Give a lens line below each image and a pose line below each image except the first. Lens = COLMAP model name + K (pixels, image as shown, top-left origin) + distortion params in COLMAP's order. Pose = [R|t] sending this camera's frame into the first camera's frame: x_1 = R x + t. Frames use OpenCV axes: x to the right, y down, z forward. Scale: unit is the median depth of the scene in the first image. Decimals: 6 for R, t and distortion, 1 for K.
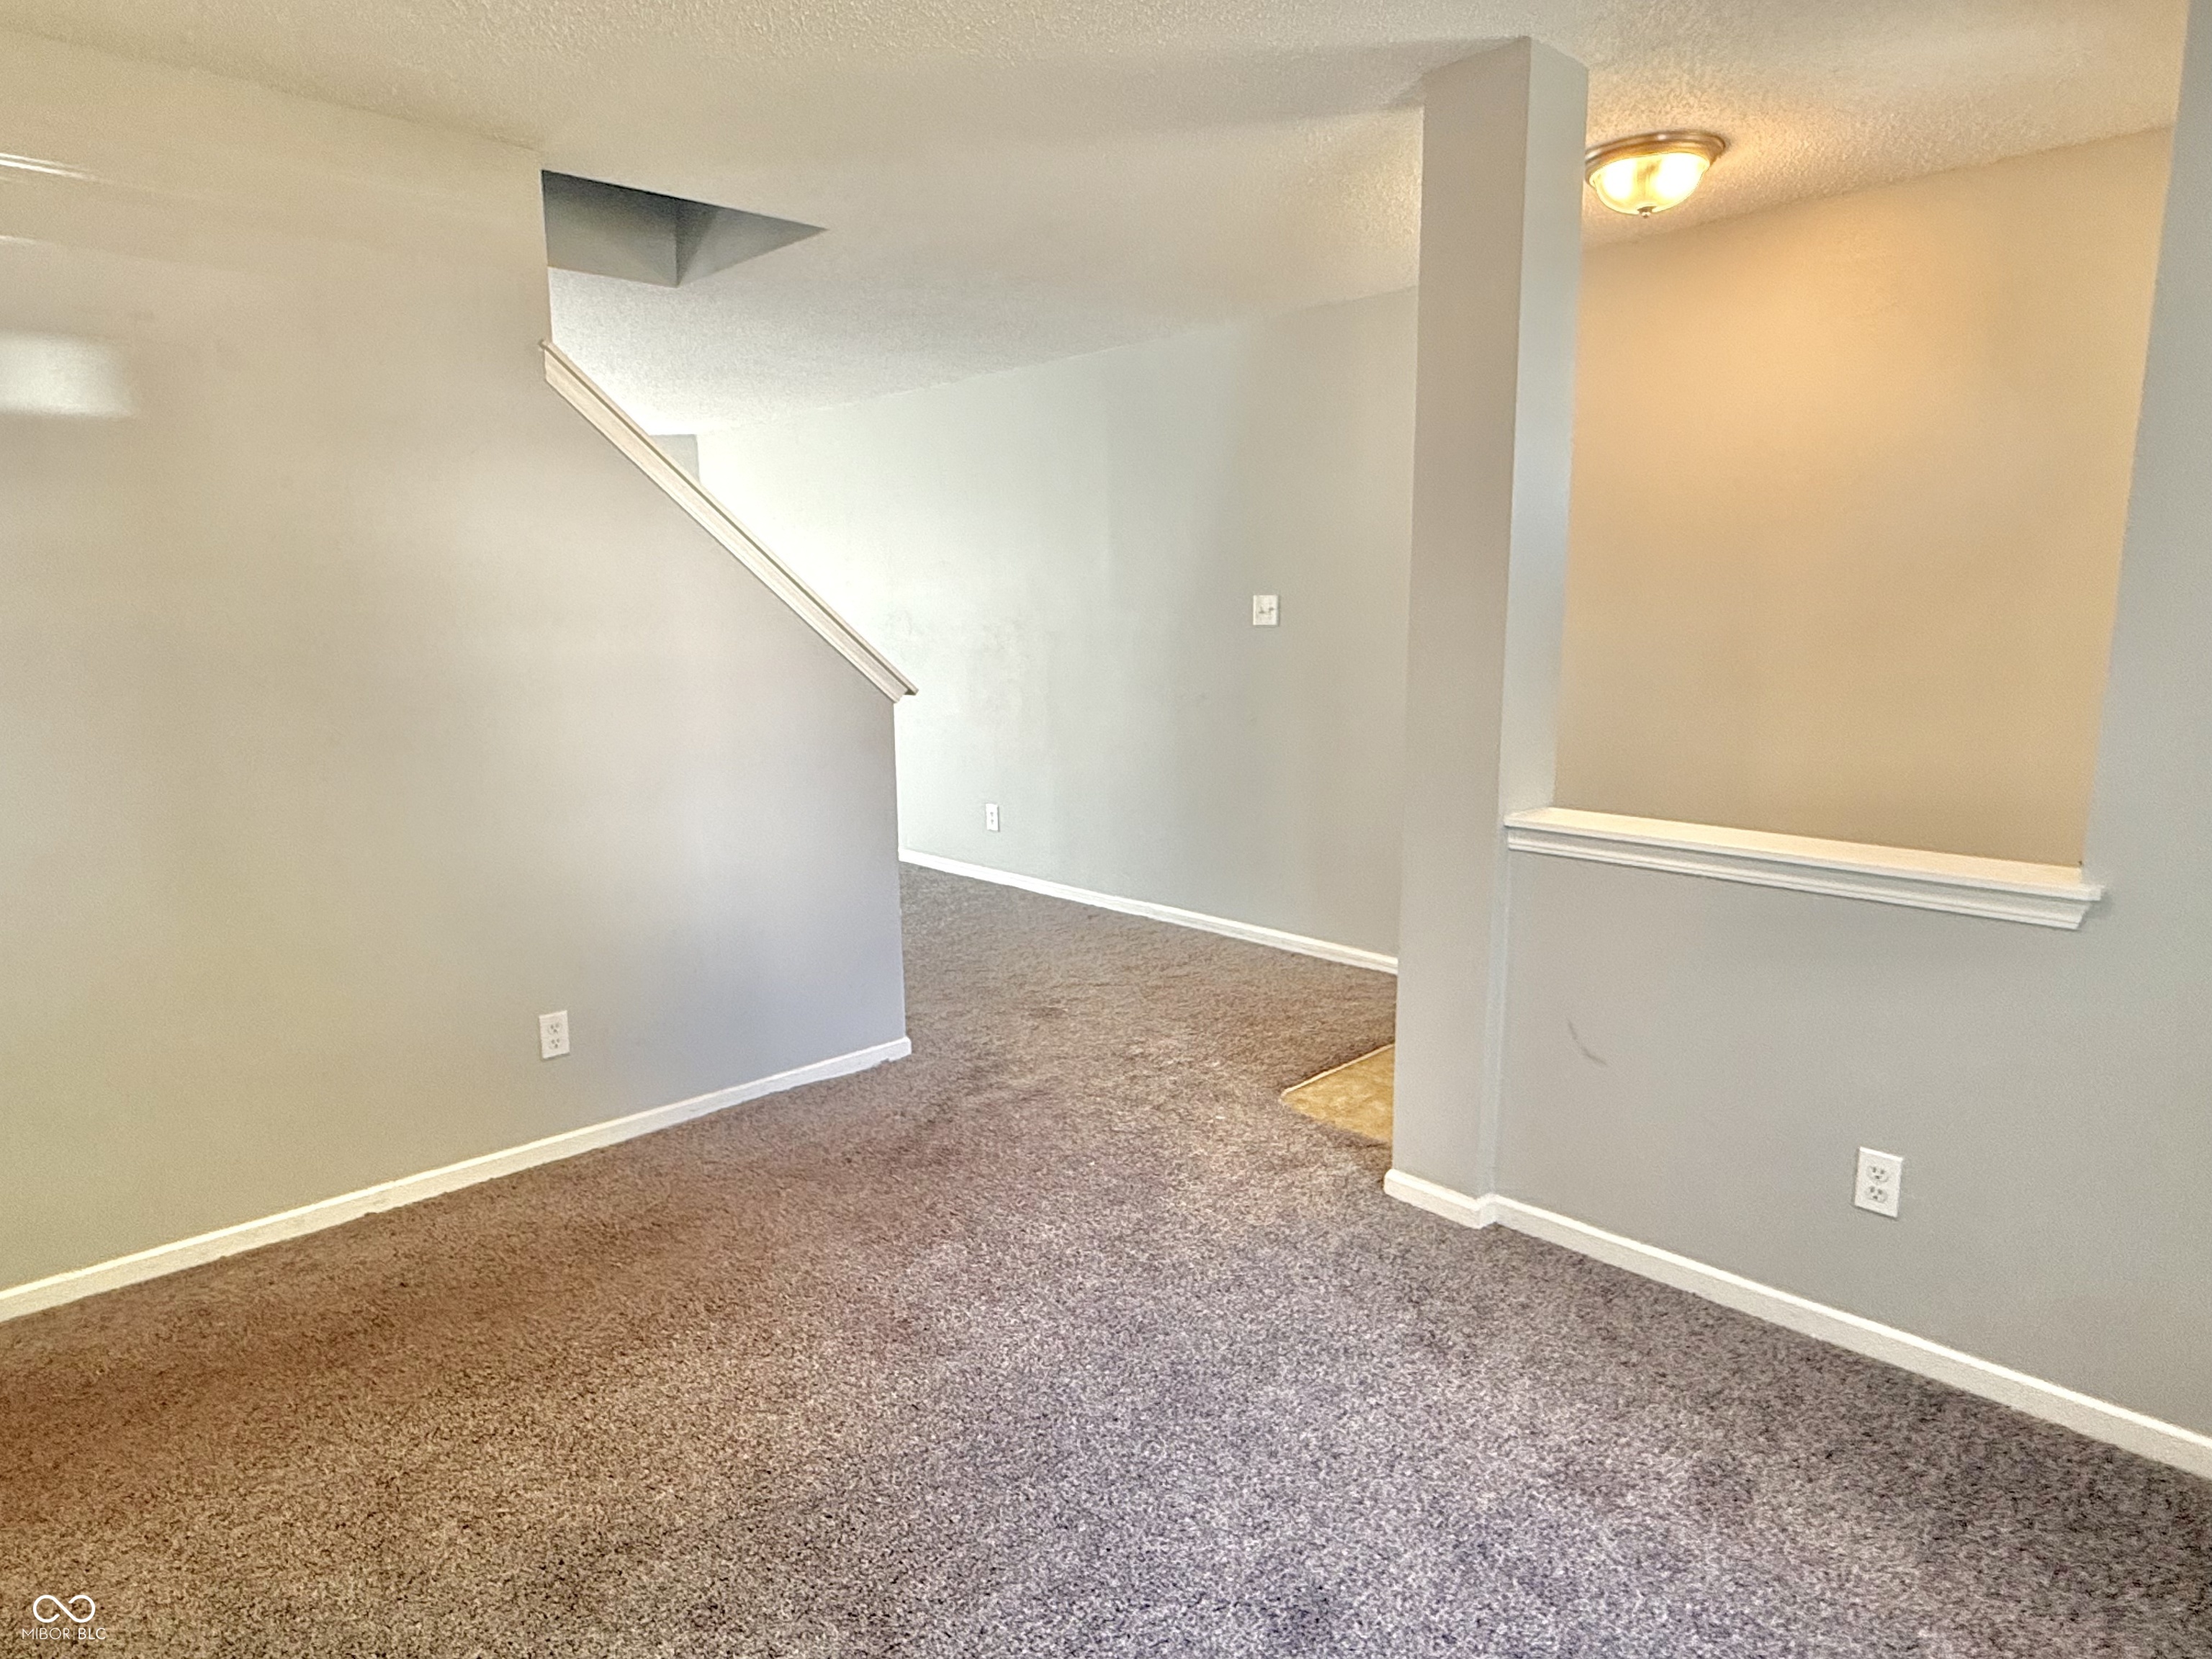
lens RADIAL K [[1313.9, 0, 1093.2], [0, 1313.9, 832.4], [0, 0, 1]] dist [0.006386, 0.002455]
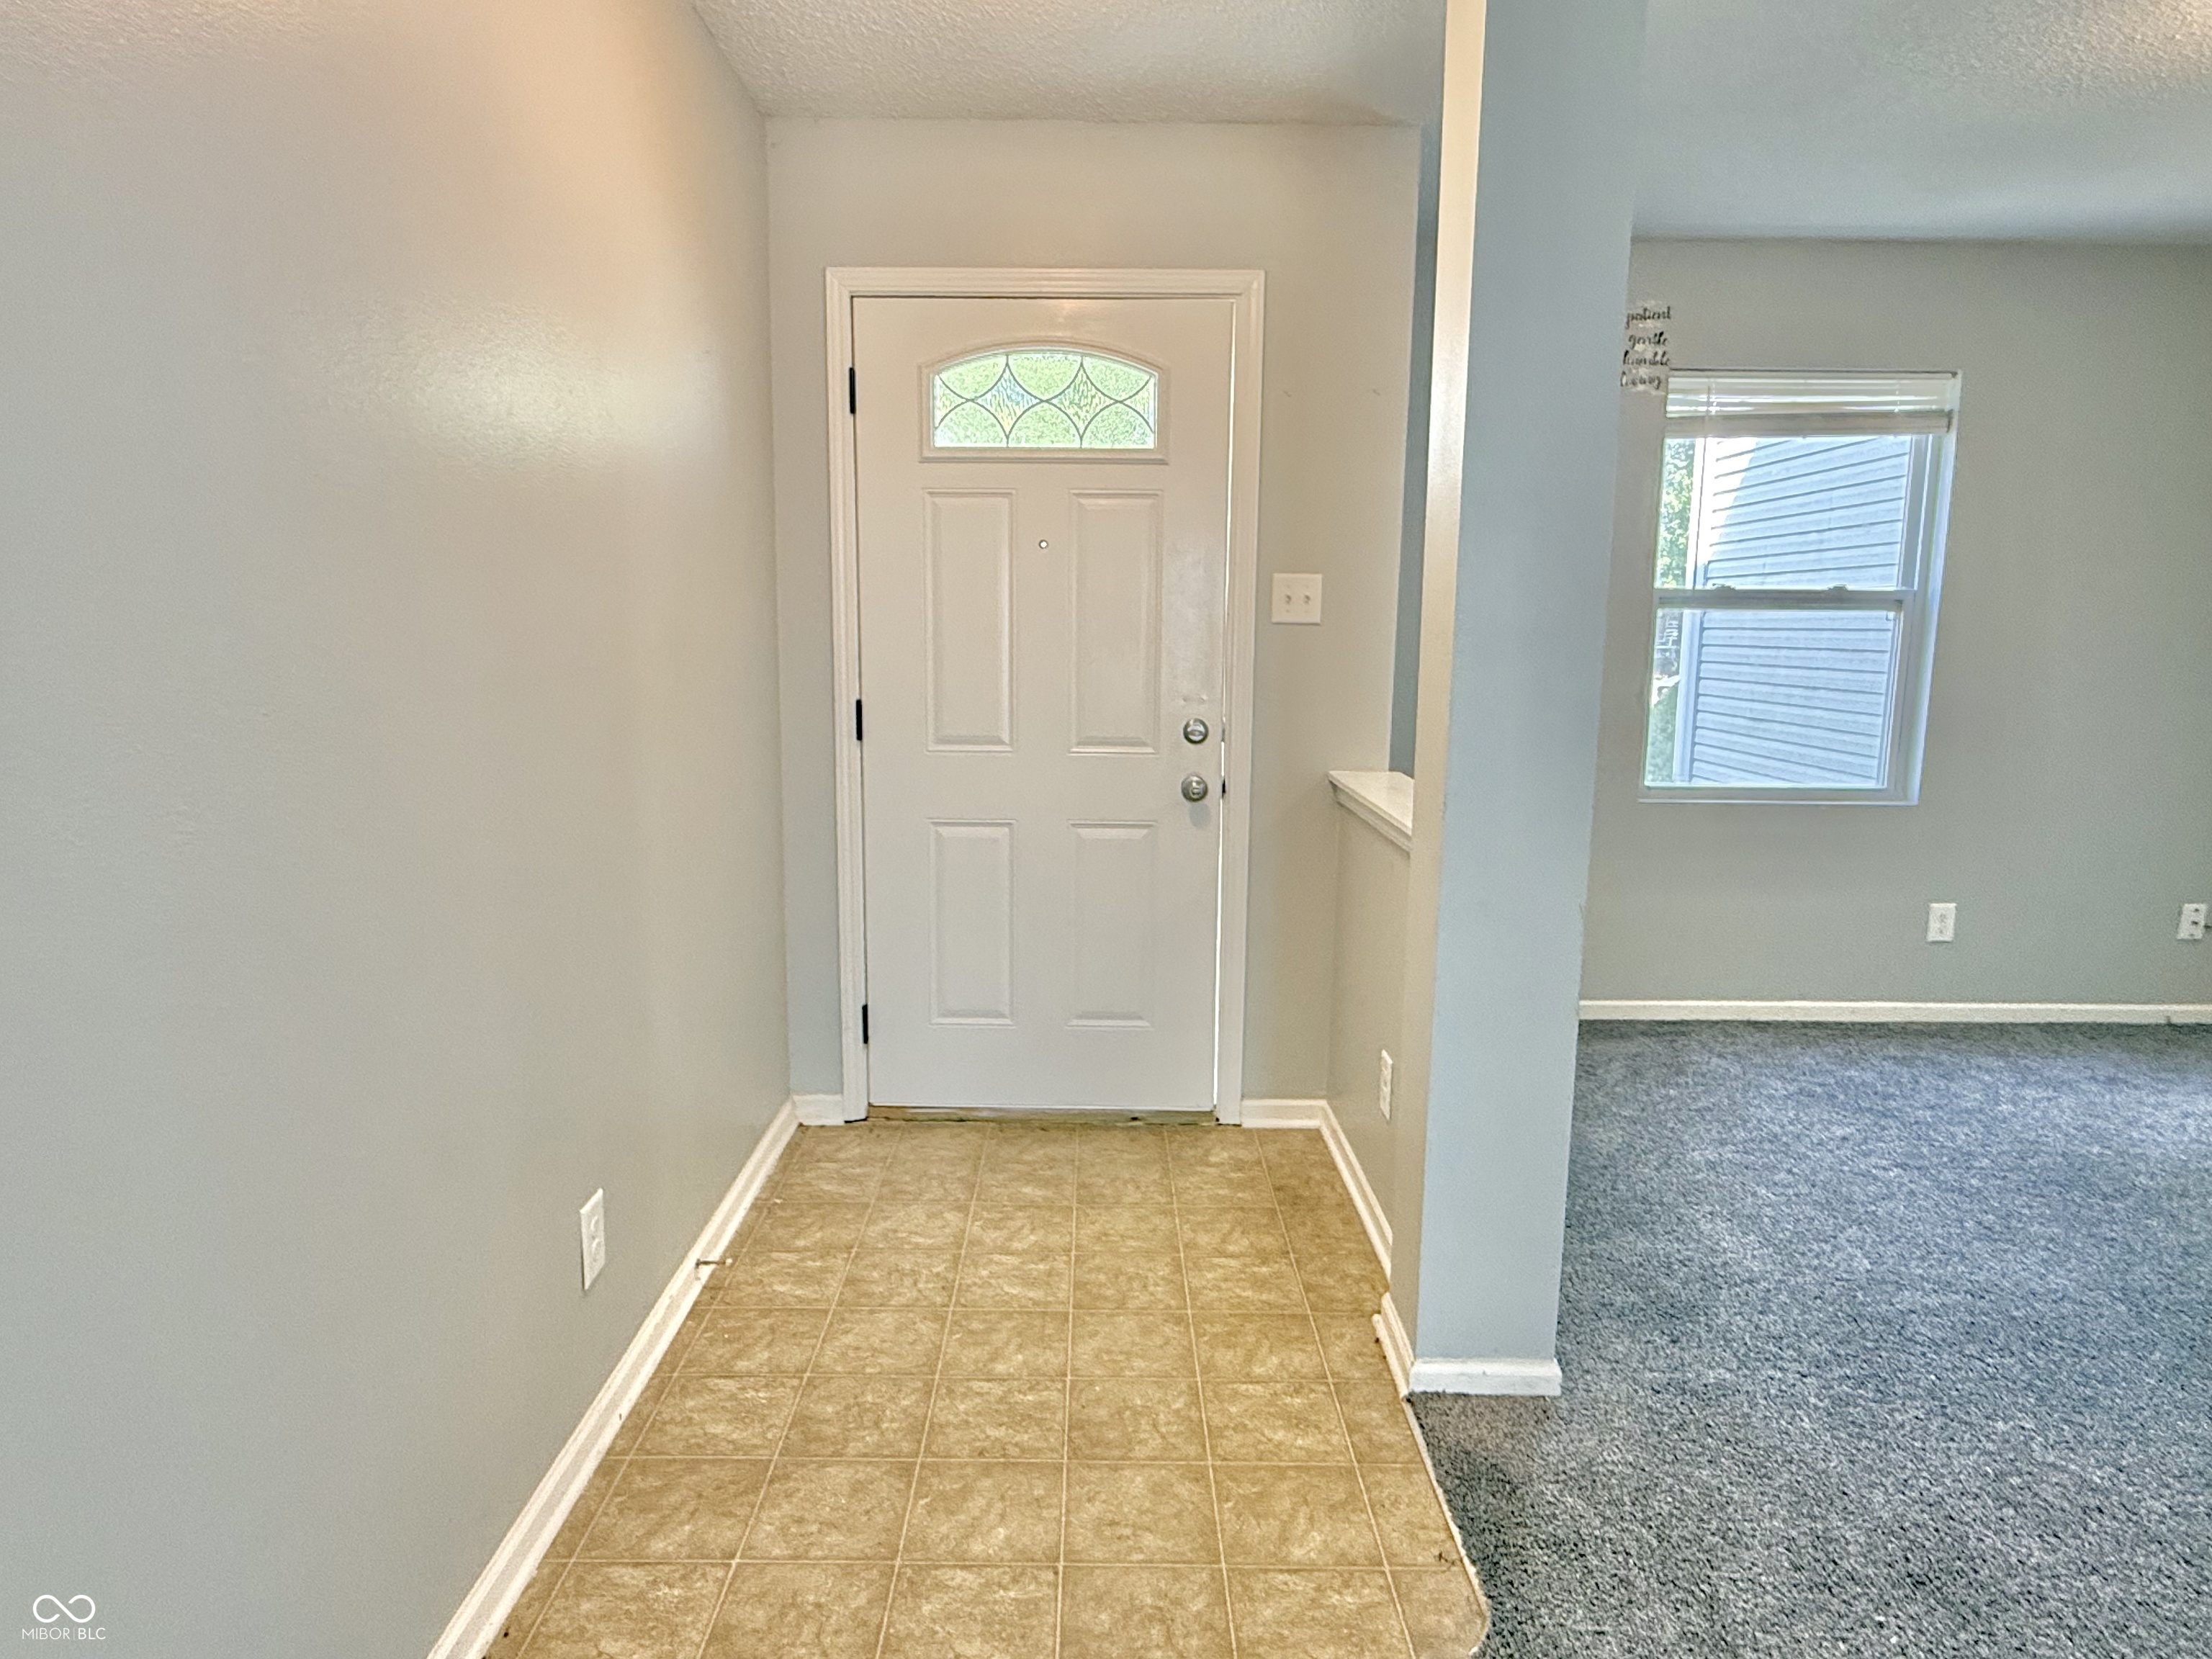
lens RADIAL K [[1307.7, 0, 1109.5], [0, 1307.7, 827.8], [0, 0, 1]] dist [0.003931, 0.000363]
pose [[-0.720303, -0.105401, 0.685605, -0.063185], [0.120795, 0.954227, 0.273605, -0.262459], [-0.683061, 0.279896, -0.674601, 1.649552]]
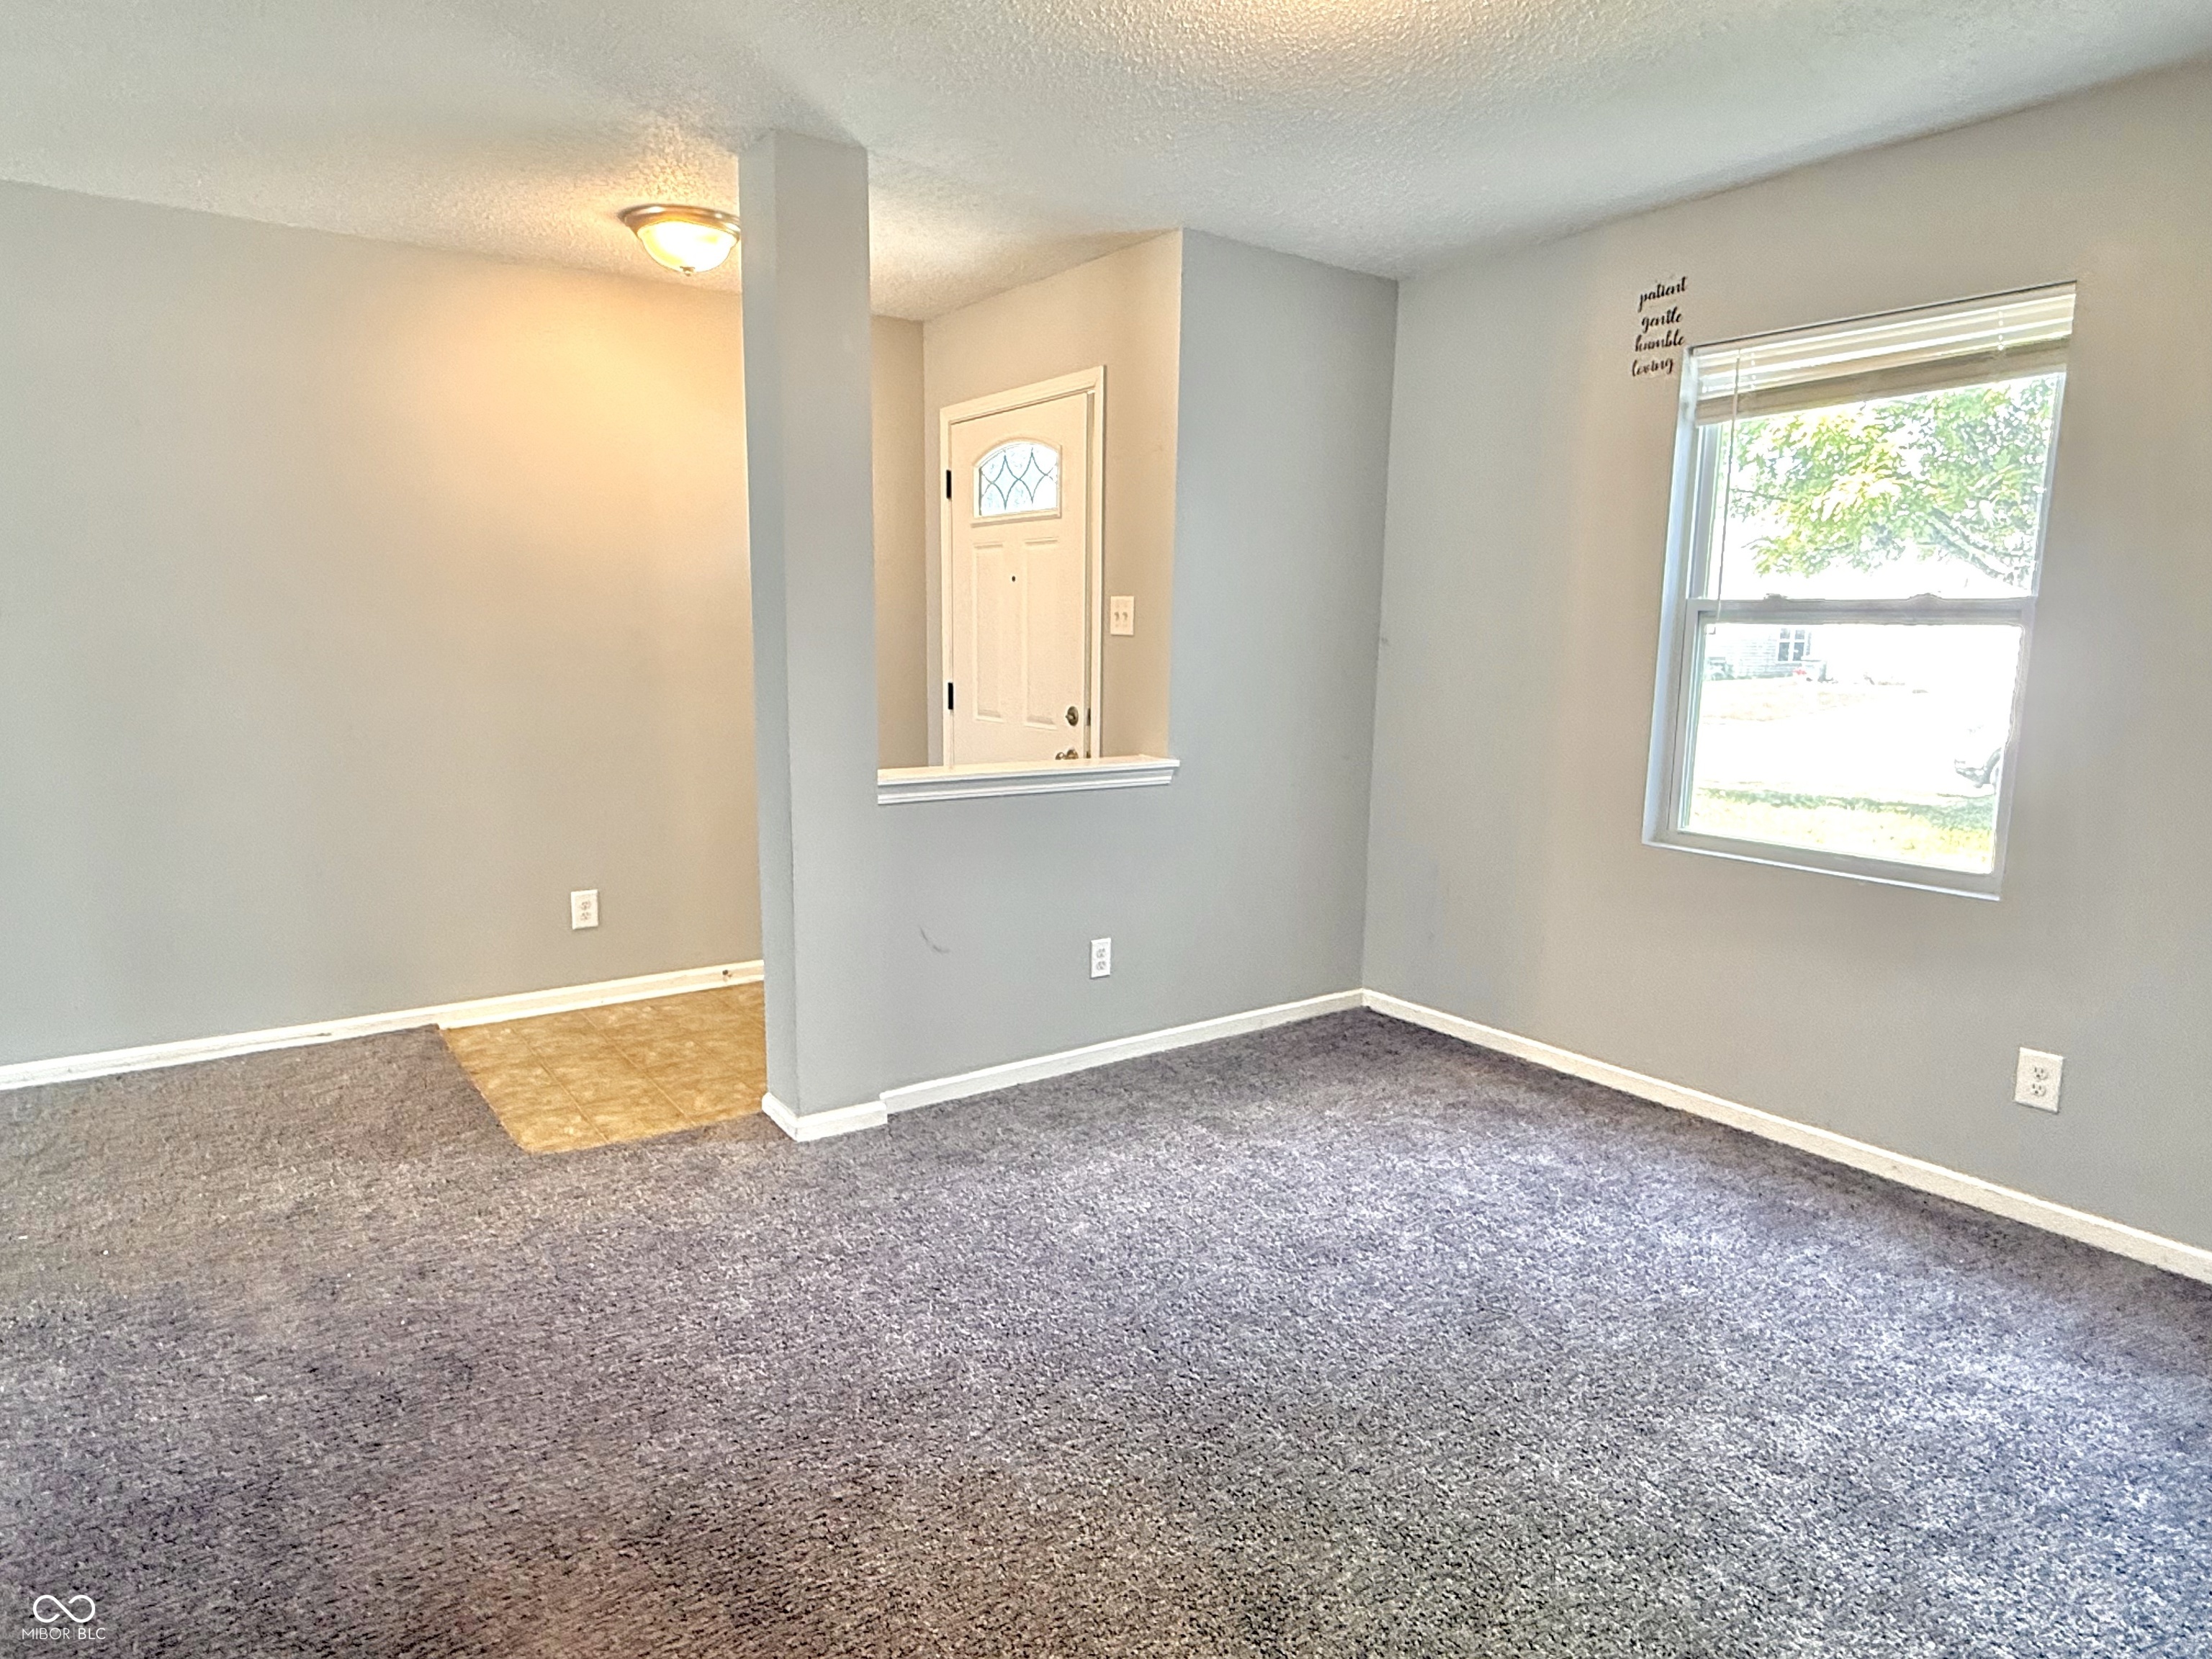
lens RADIAL K [[1313.9, 0, 1093.2], [0, 1313.9, 832.4], [0, 0, 1]] dist [0.006386, 0.002455]
pose [[0.153952, -0.144571, 0.977445, -0.812463], [0.160658, 0.979737, 0.119605, -0.072684], [-0.974930, 0.138620, 0.174059, 0.564947]]
